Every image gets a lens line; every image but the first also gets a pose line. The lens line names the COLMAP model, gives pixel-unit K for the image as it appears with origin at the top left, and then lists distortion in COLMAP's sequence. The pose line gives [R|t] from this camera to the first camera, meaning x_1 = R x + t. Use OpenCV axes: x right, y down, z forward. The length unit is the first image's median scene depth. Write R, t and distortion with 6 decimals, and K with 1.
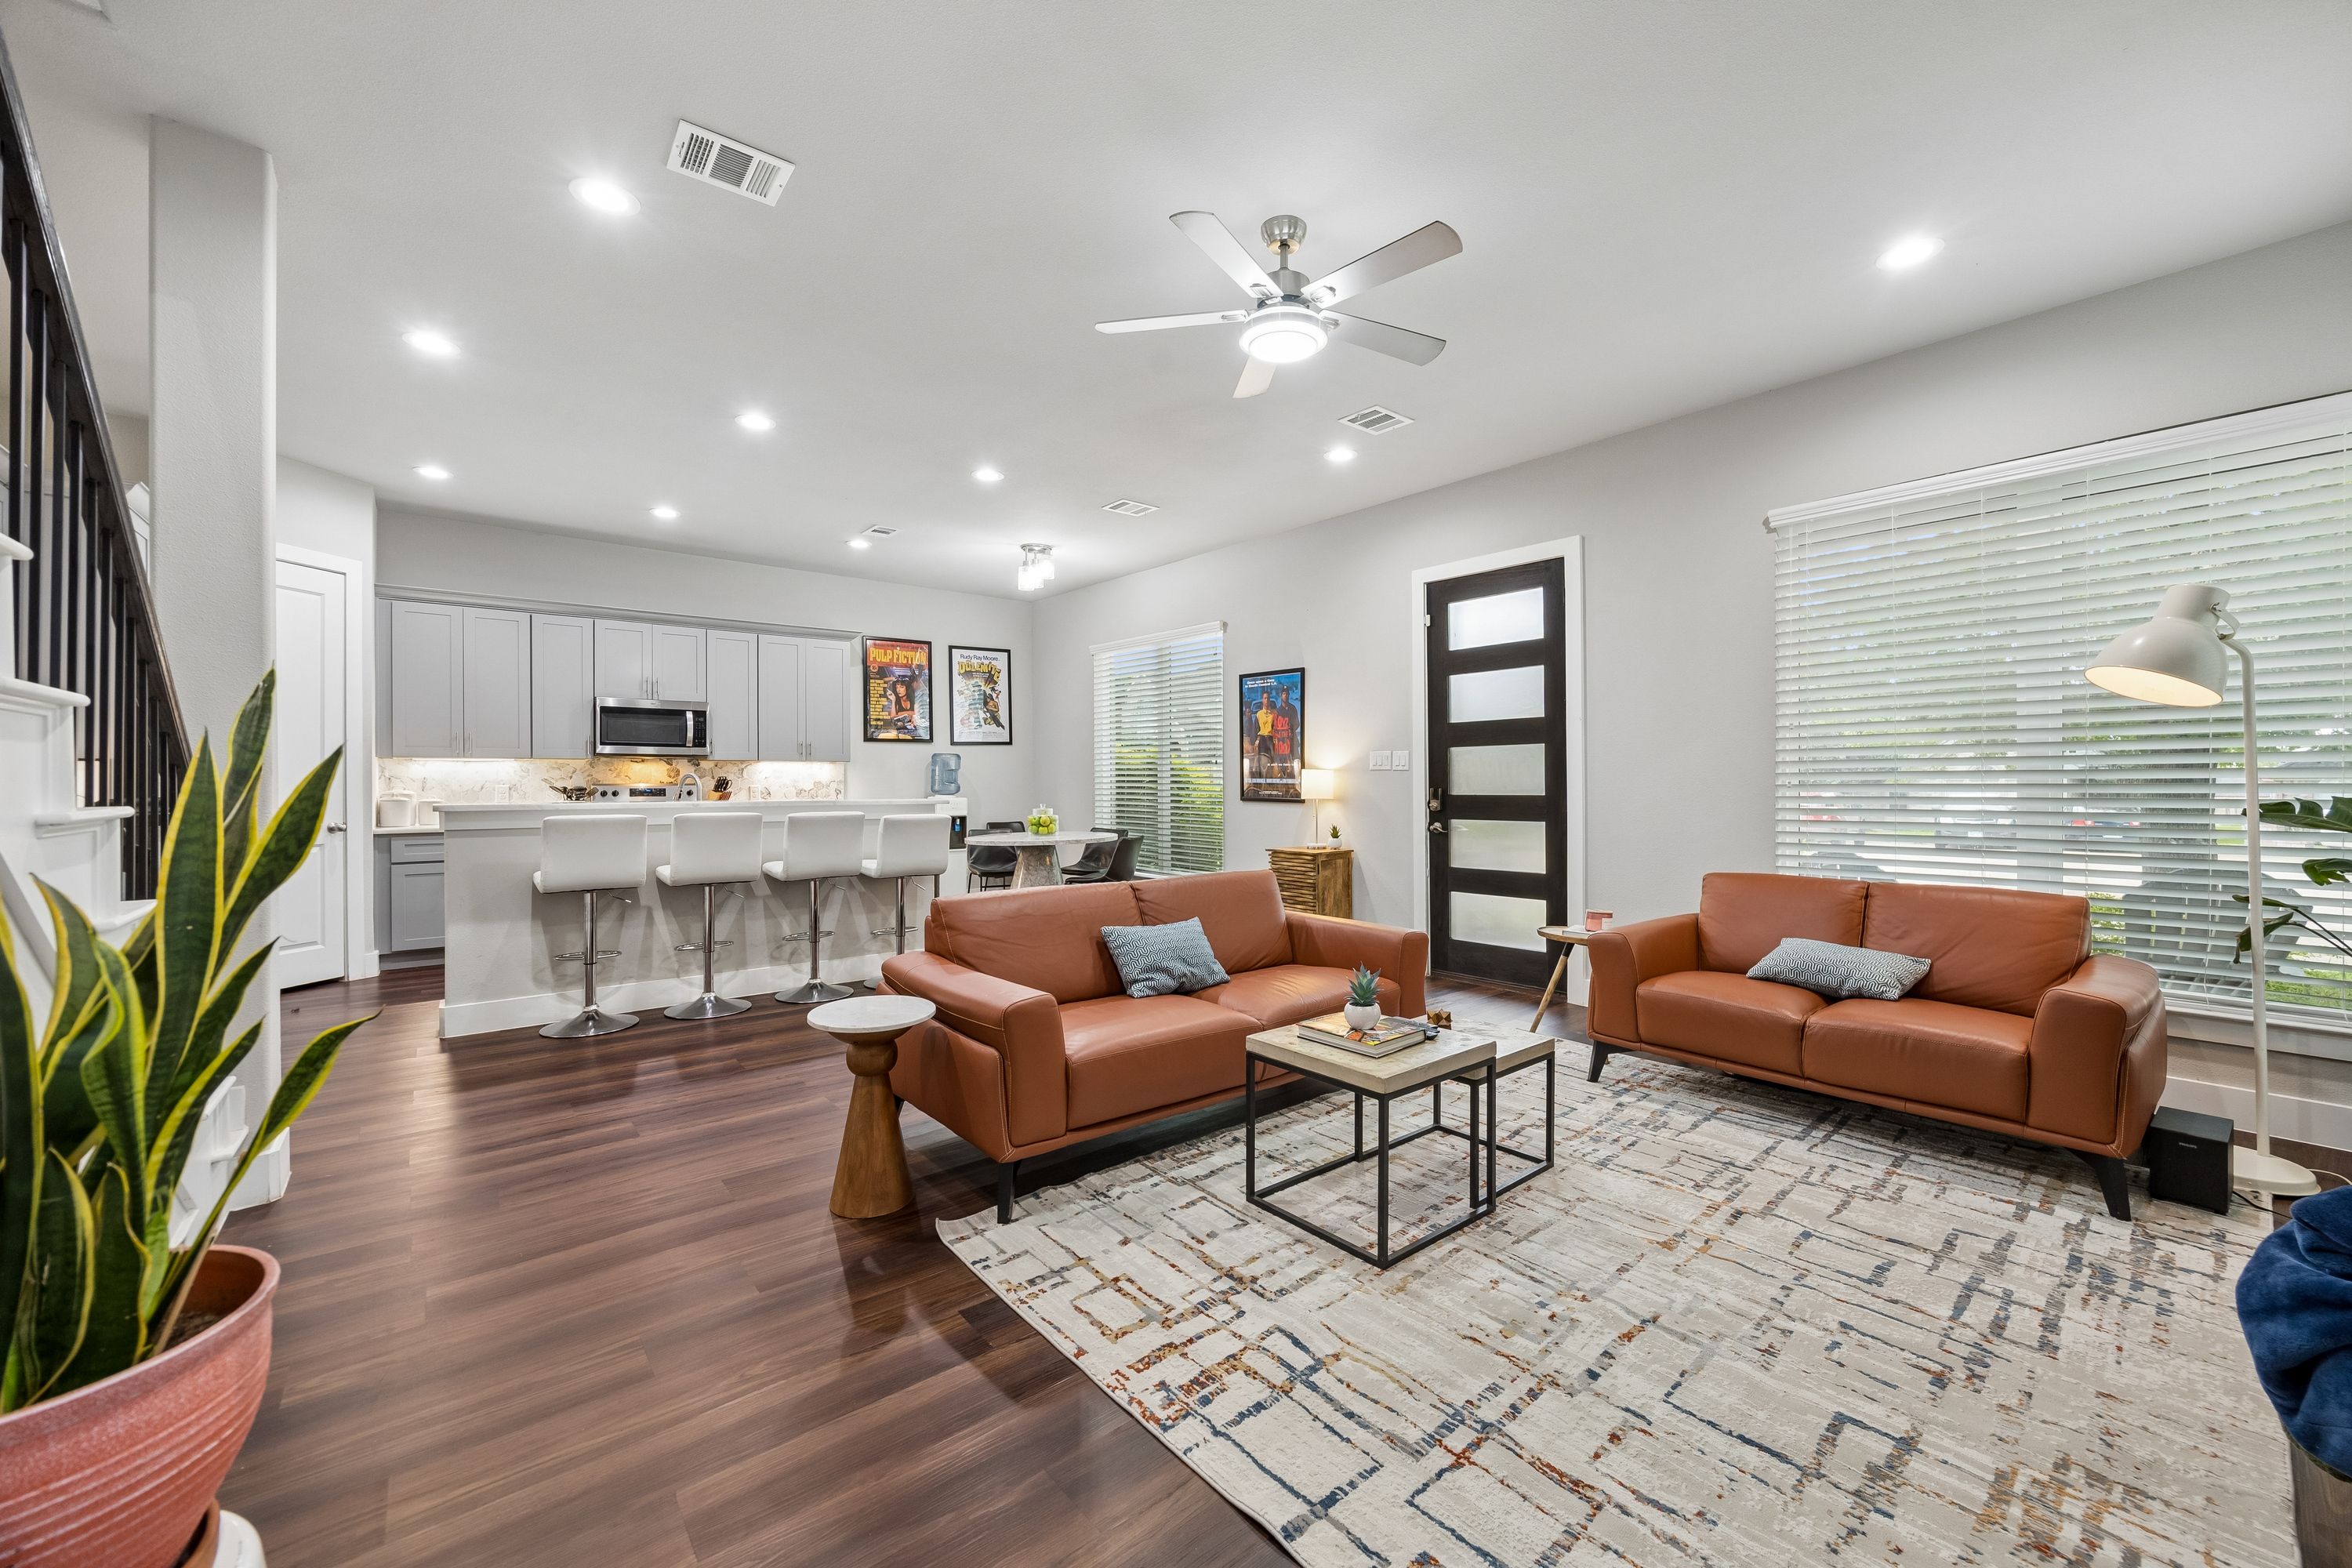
lens RADIAL K [[911.4, 0, 1200.3], [0, 911.4, 782.9], [0, 0, 1]] dist [-0.014156, 0.004493]
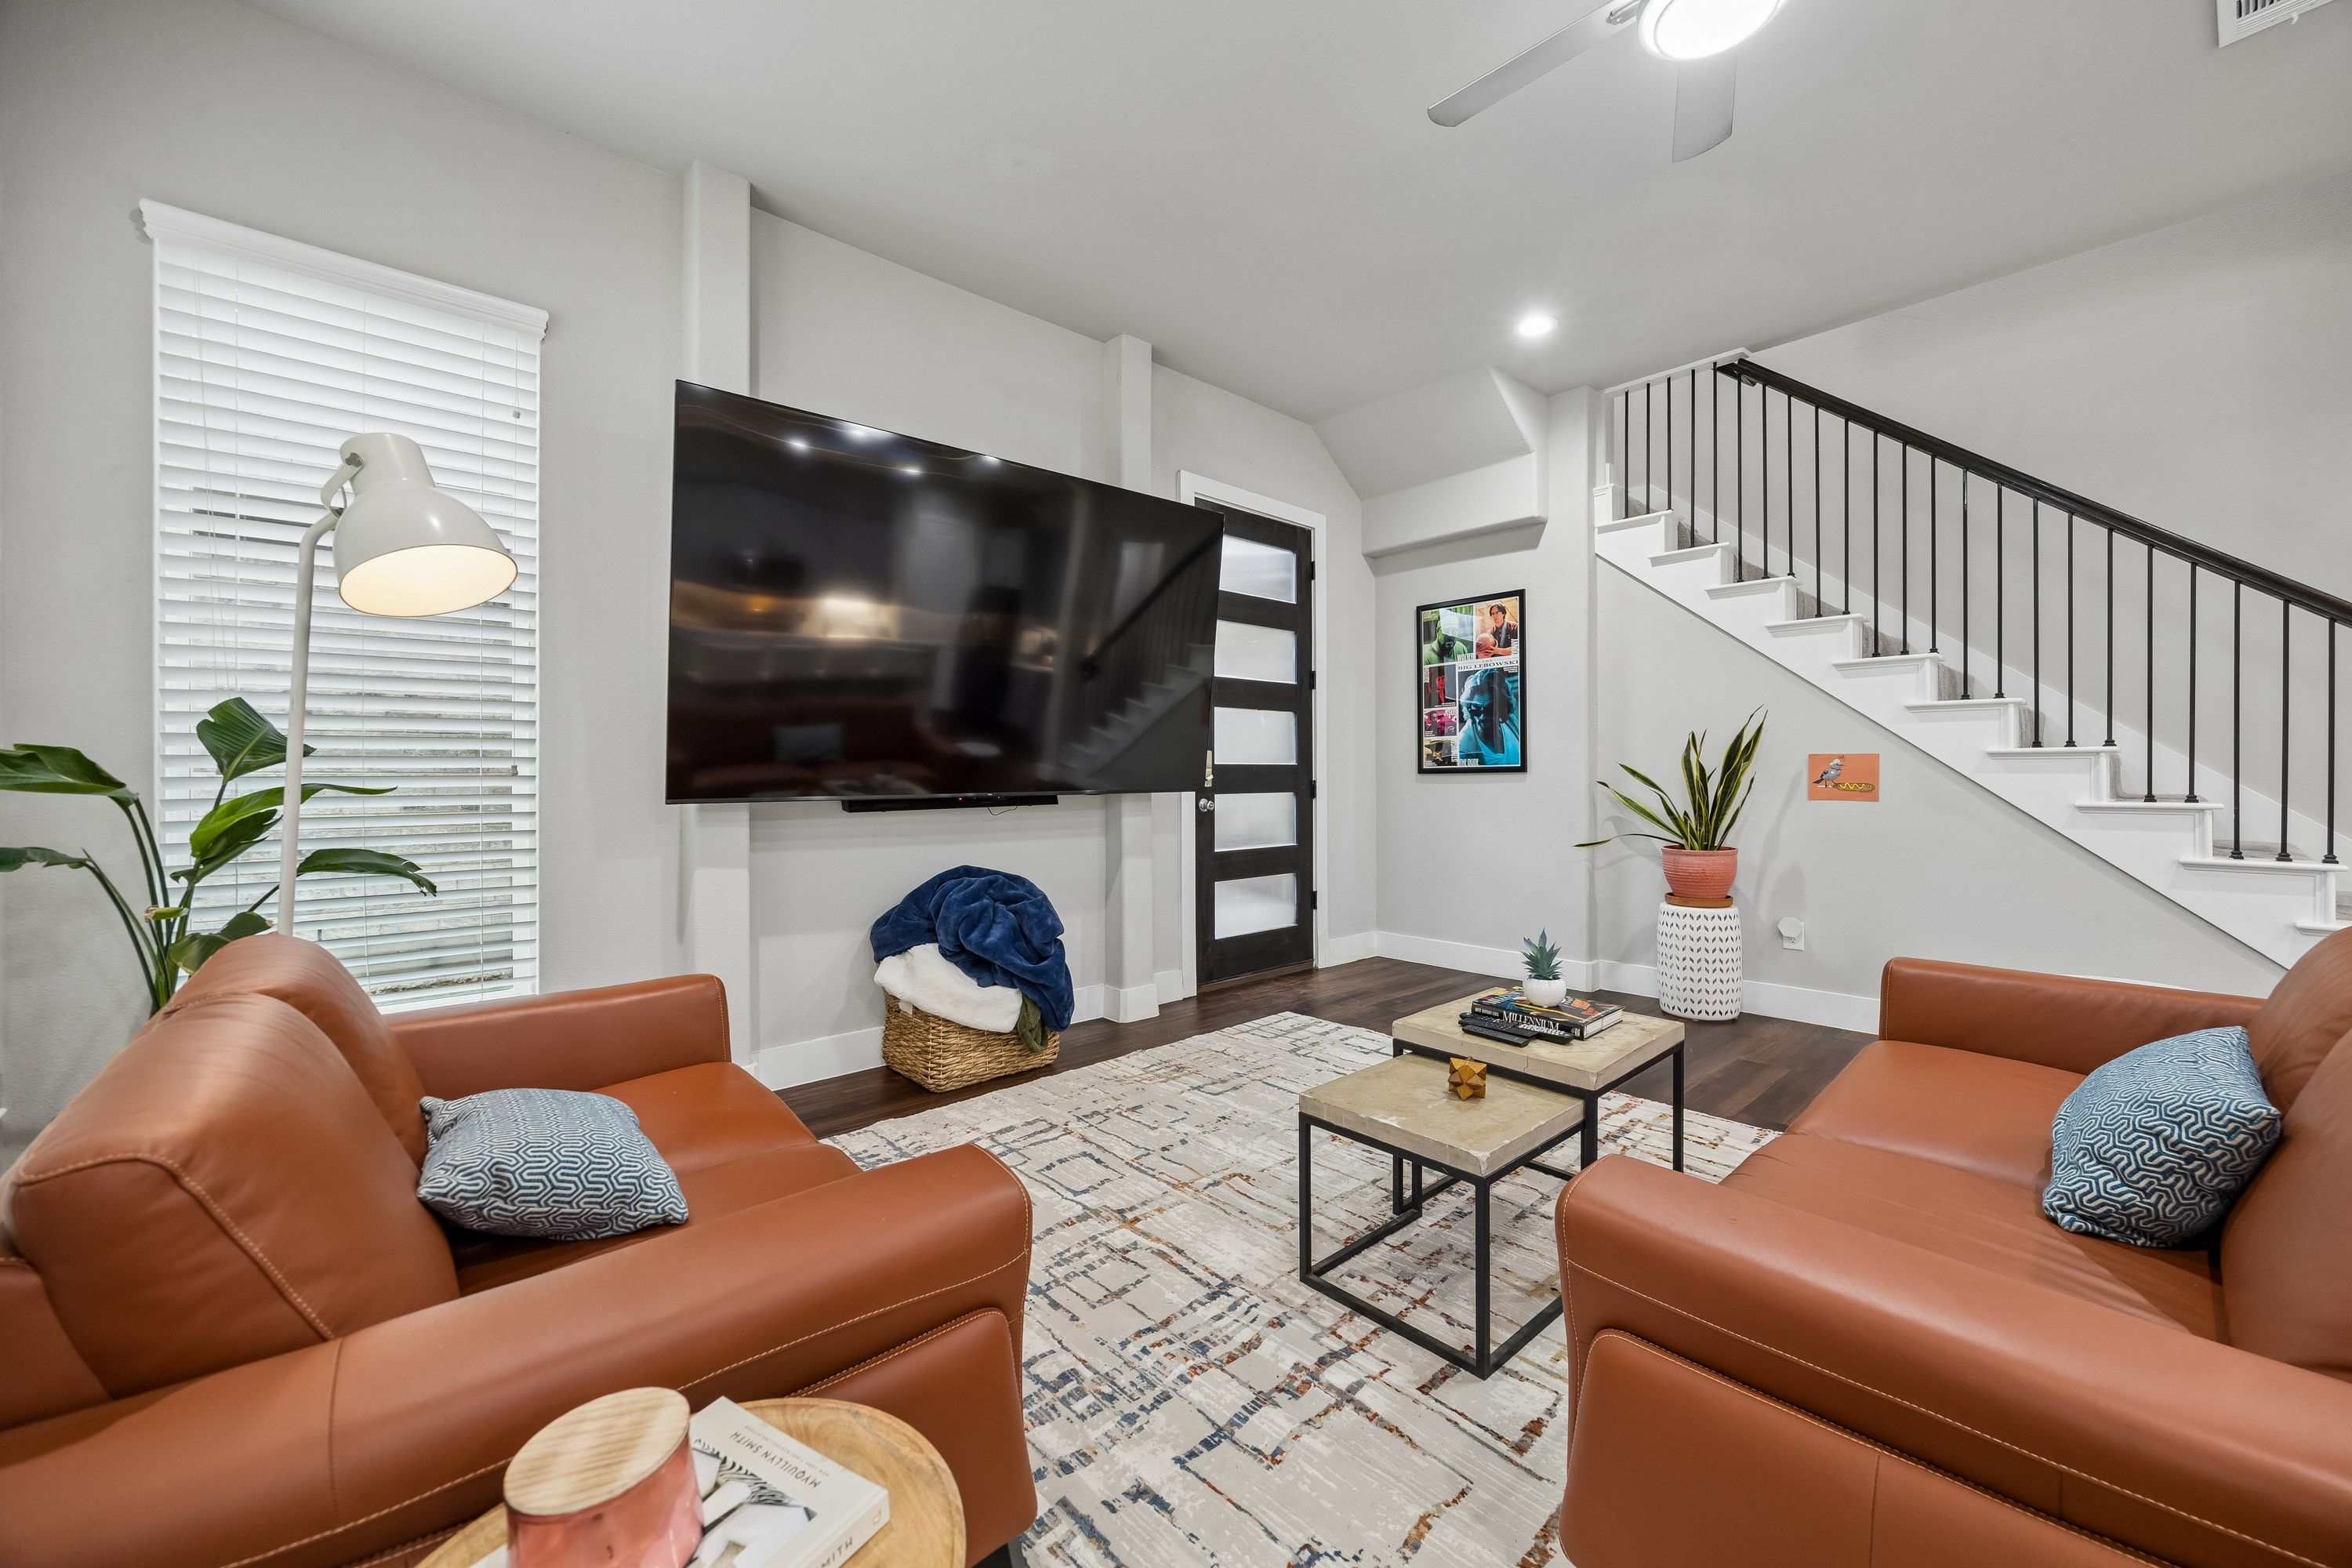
lens RADIAL K [[911.4, 0, 1195.0], [0, 911.4, 775.4], [0, 0, 1]] dist [-0.014156, 0.004493]
pose [[-0.999362, 0.004850, -0.035389, 0.338780], [0.004552, 0.999954, 0.008498, 0.024465], [0.035429, 0.008332, -0.999337, 1.158180]]
